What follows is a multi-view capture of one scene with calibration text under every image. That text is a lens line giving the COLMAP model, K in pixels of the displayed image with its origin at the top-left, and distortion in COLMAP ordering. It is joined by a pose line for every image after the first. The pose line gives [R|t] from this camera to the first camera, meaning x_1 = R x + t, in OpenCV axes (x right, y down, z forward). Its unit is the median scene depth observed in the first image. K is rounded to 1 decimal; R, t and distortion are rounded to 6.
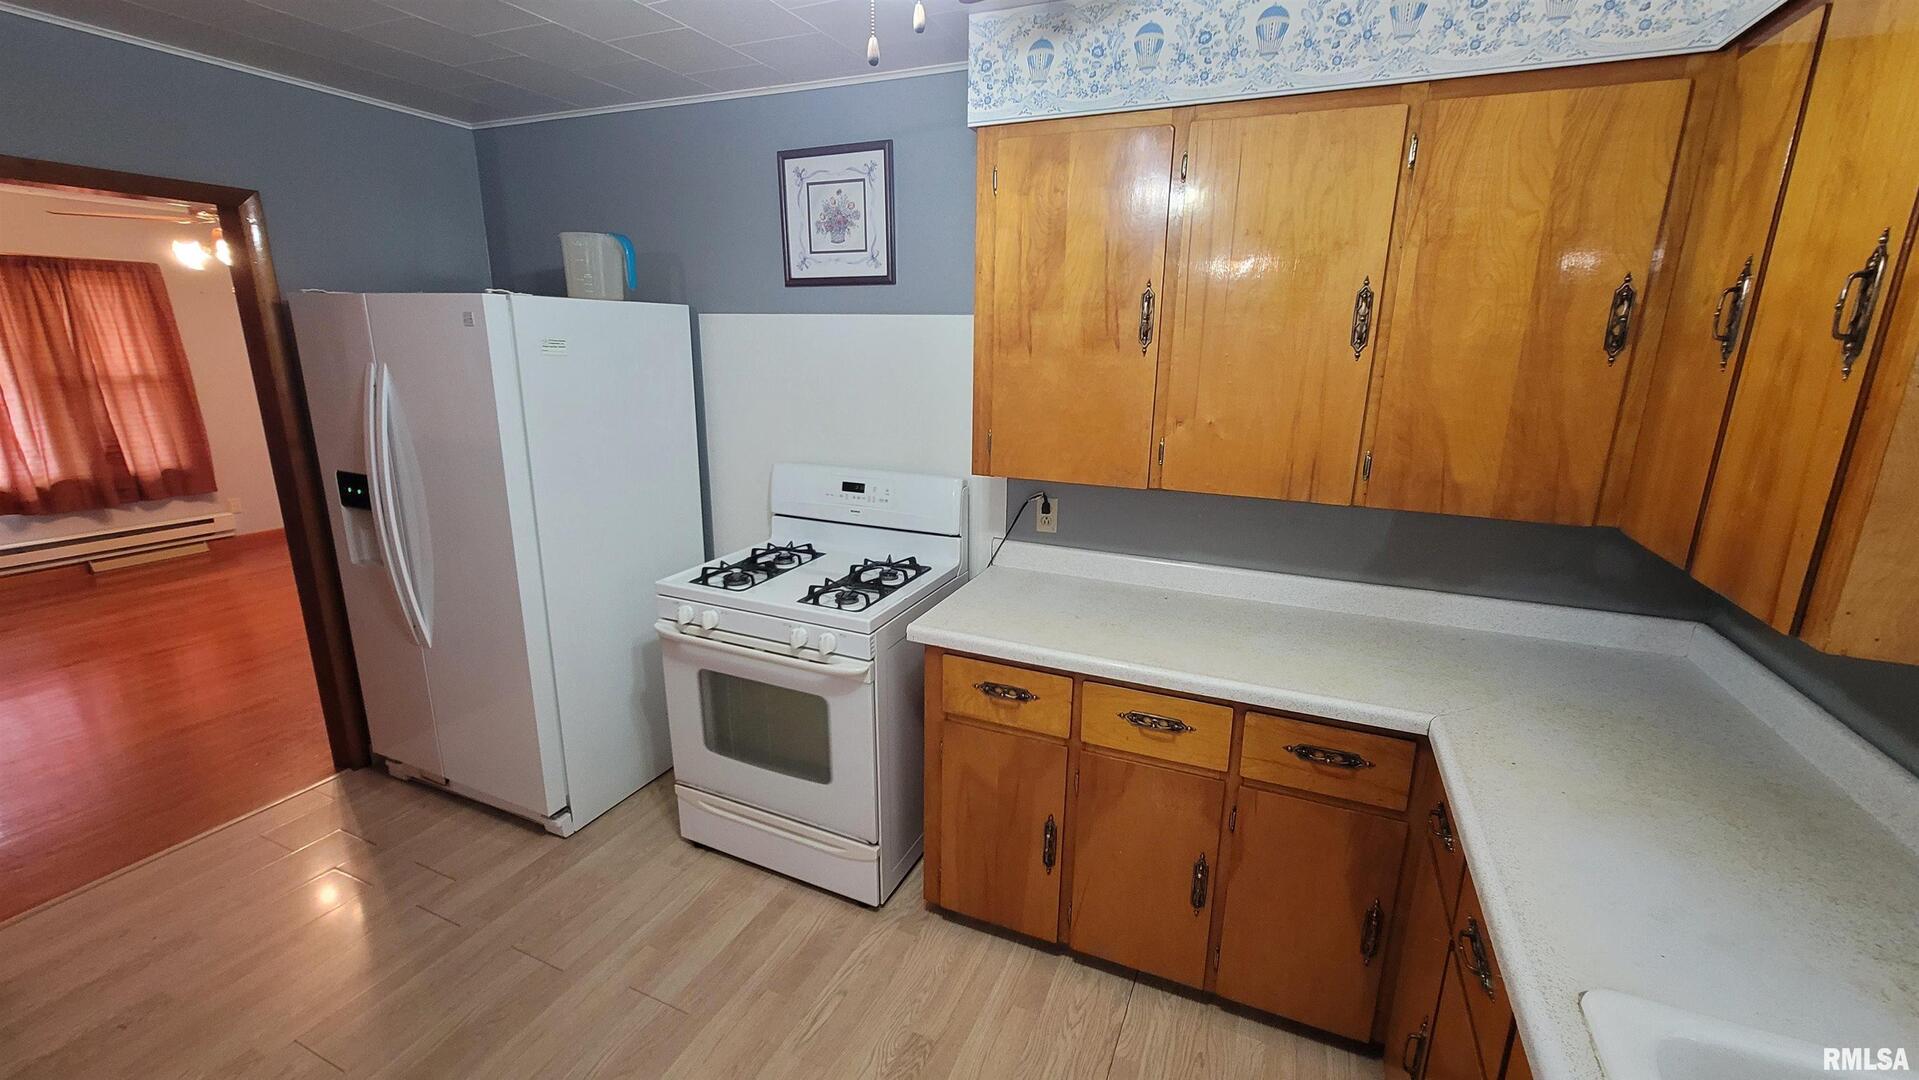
lens RADIAL K [[775.5, 0, 954.5], [0, 775.5, 533.1], [0, 0, 1]] dist [-0.003299, 0.001548]
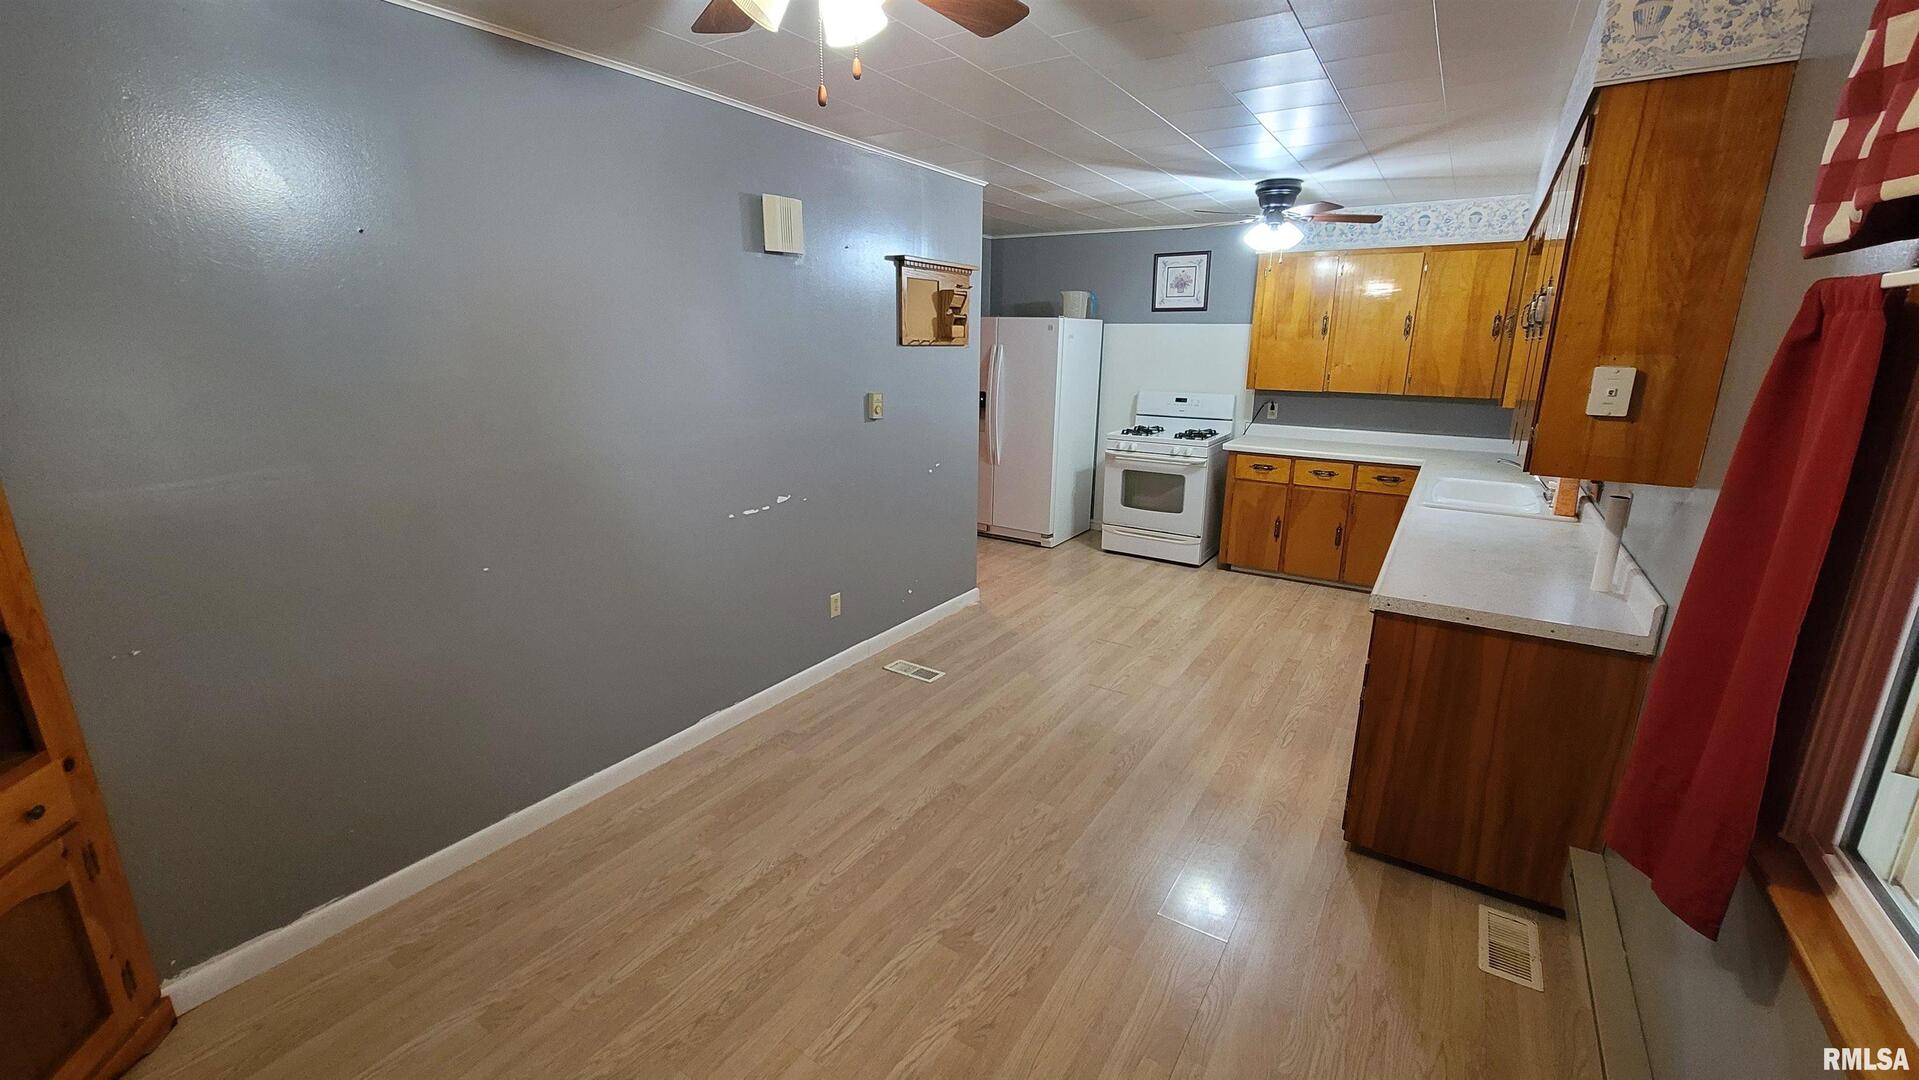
lens RADIAL K [[775.5, 0, 954.0], [0, 775.5, 535.9], [0, 0, 1]] dist [-0.003299, 0.001548]
pose [[0.987430, 0.035242, -0.154075, -0.494722], [-0.034926, 0.999379, 0.004756, 0.409716], [0.154147, 0.000685, 0.988048, -1.570129]]
